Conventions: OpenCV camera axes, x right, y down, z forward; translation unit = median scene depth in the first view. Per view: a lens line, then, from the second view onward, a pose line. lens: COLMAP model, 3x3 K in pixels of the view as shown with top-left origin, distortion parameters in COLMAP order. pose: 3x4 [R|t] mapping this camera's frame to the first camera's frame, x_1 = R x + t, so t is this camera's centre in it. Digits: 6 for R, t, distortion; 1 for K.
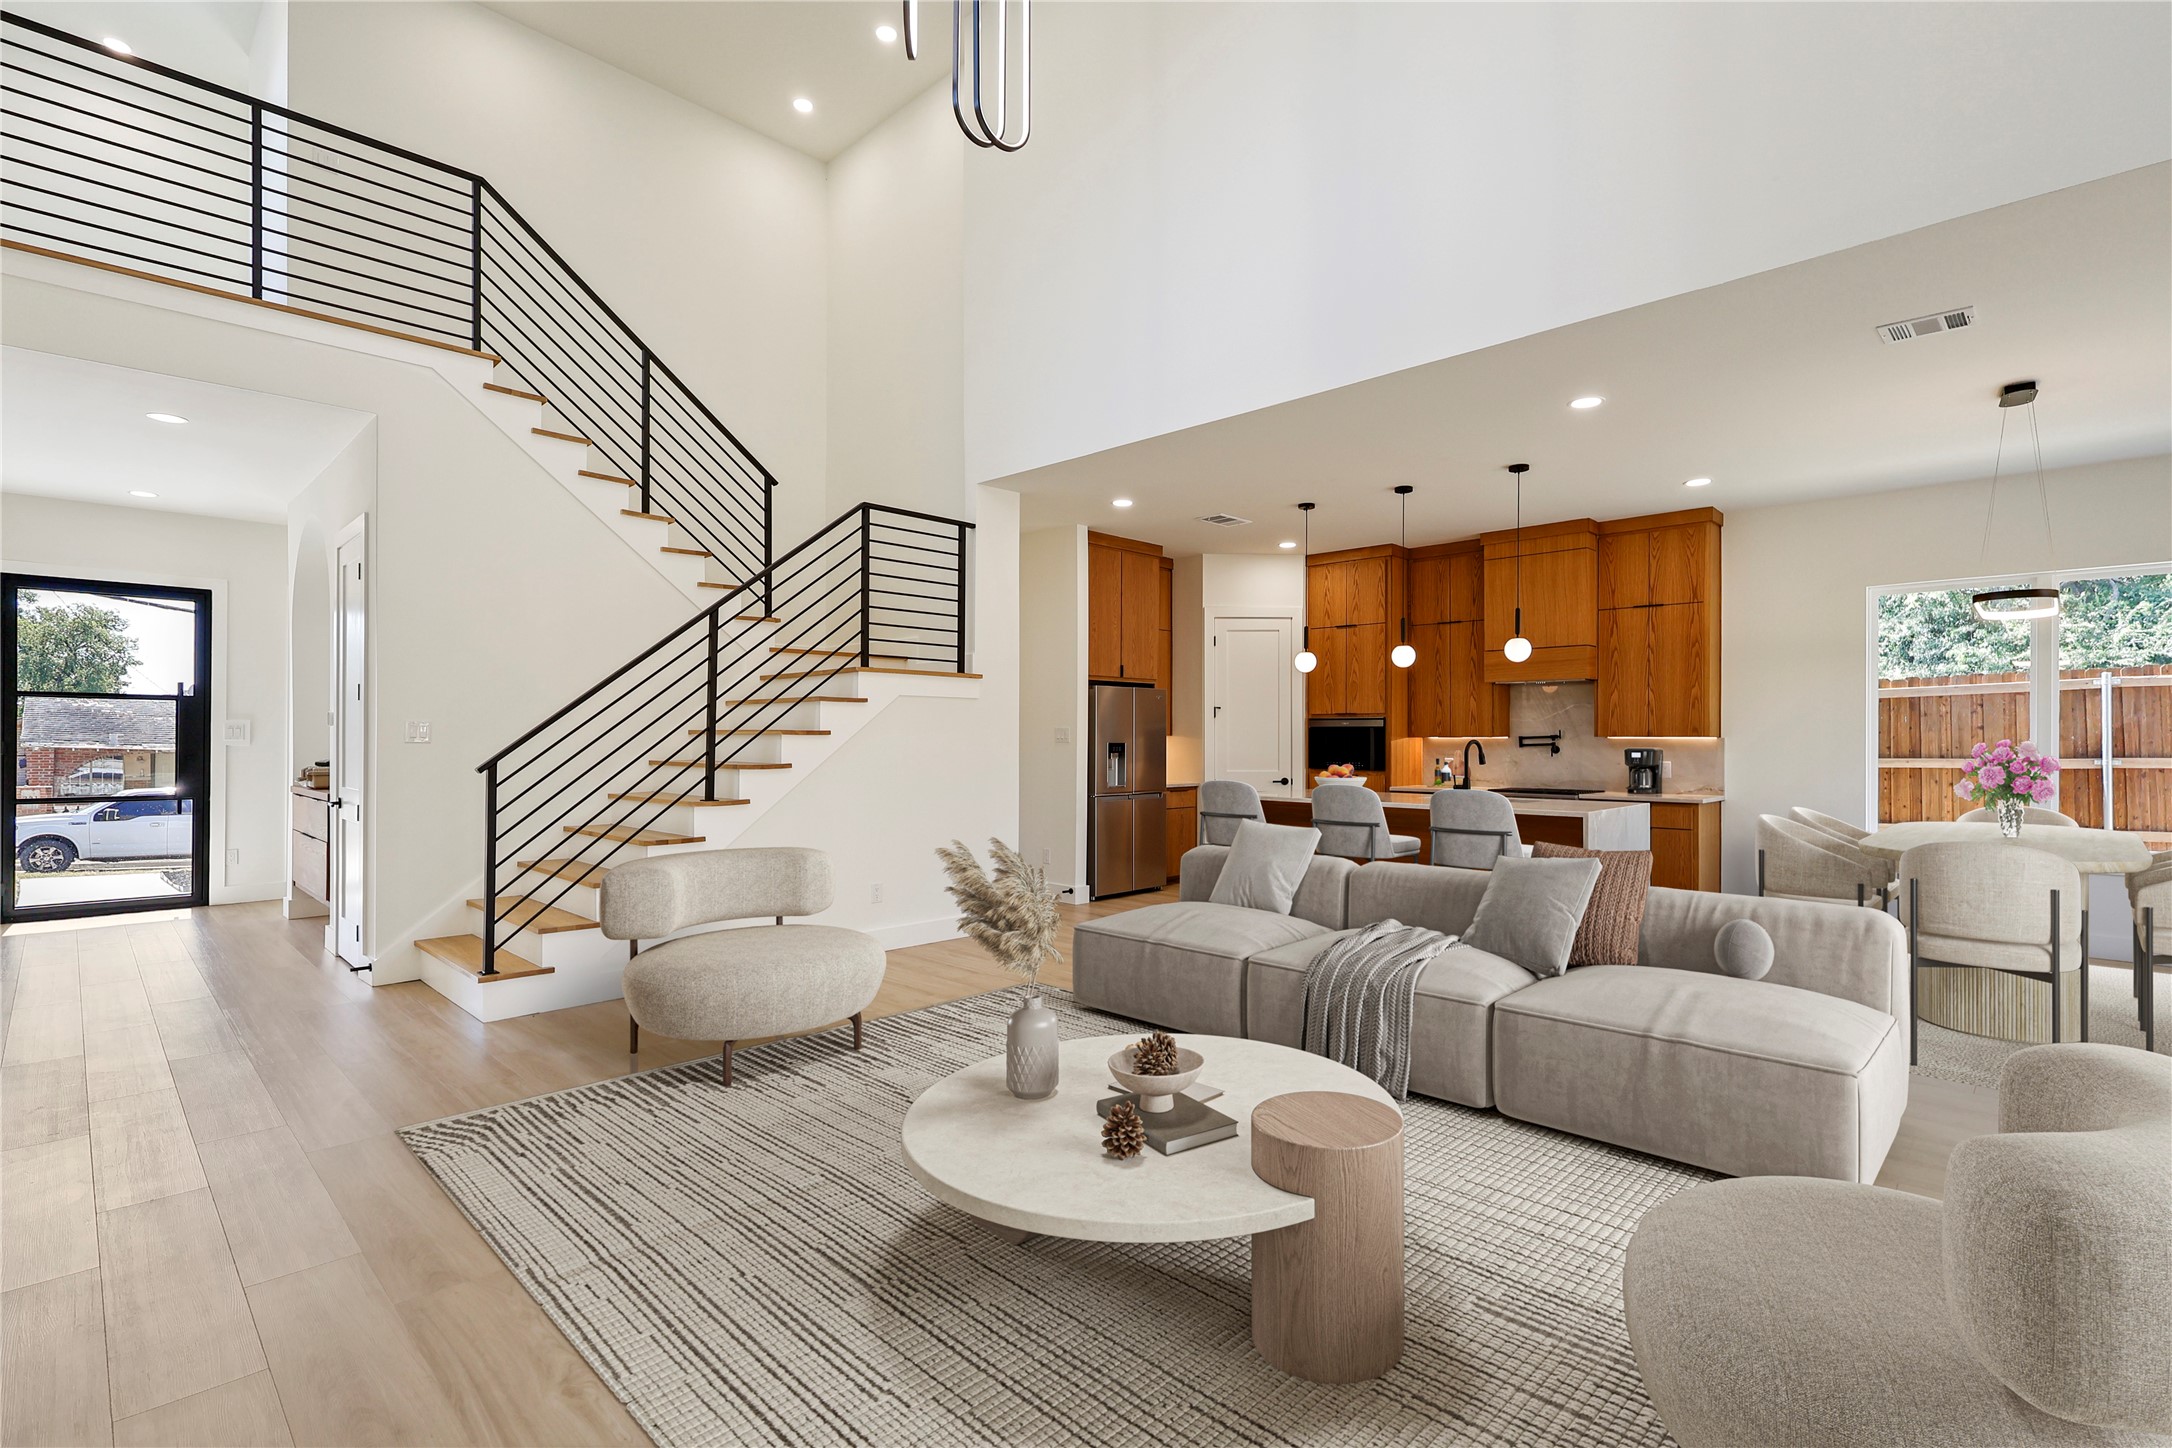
lens RADIAL K [[1029.2, 0, 1088.3], [0, 1029.2, 723.6], [0, 0, 1]] dist [0.000192, -0.000818]
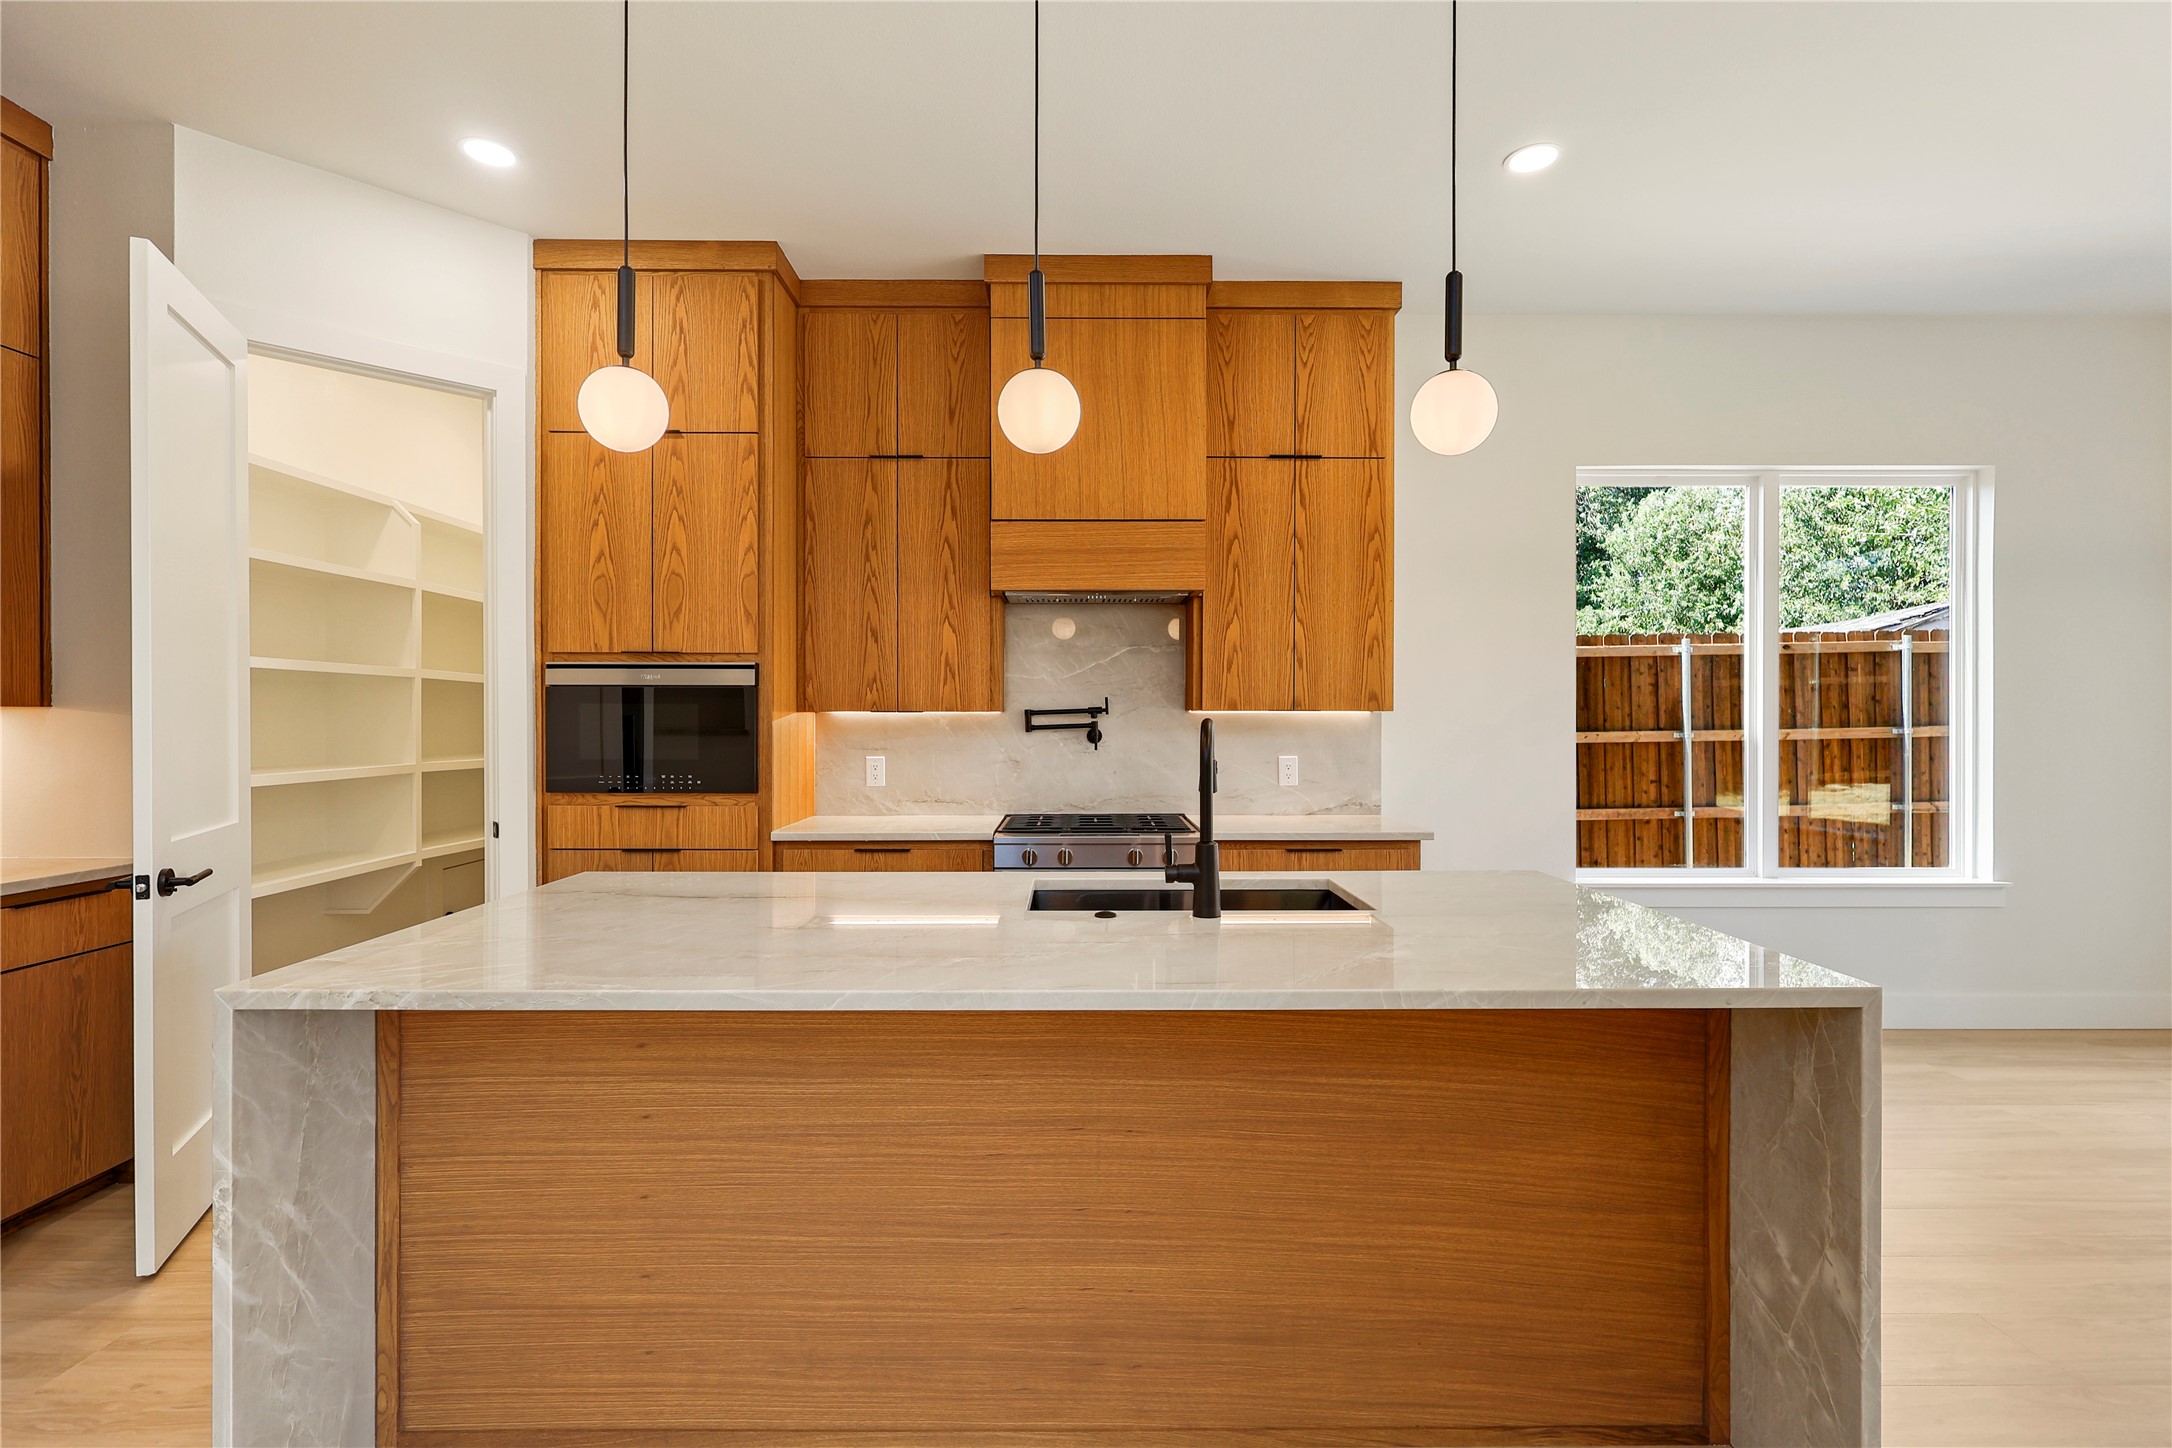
lens RADIAL K [[983.4, 0, 1080.5], [0, 983.4, 736.6], [0, 0, 1]] dist [0.000285, -0.000238]
pose [[0.712060, -0.003481, 0.702110, 0.105914], [-0.007843, 0.999886, 0.012912, 0.018979], [-0.702075, -0.014701, 0.711952, 0.645409]]
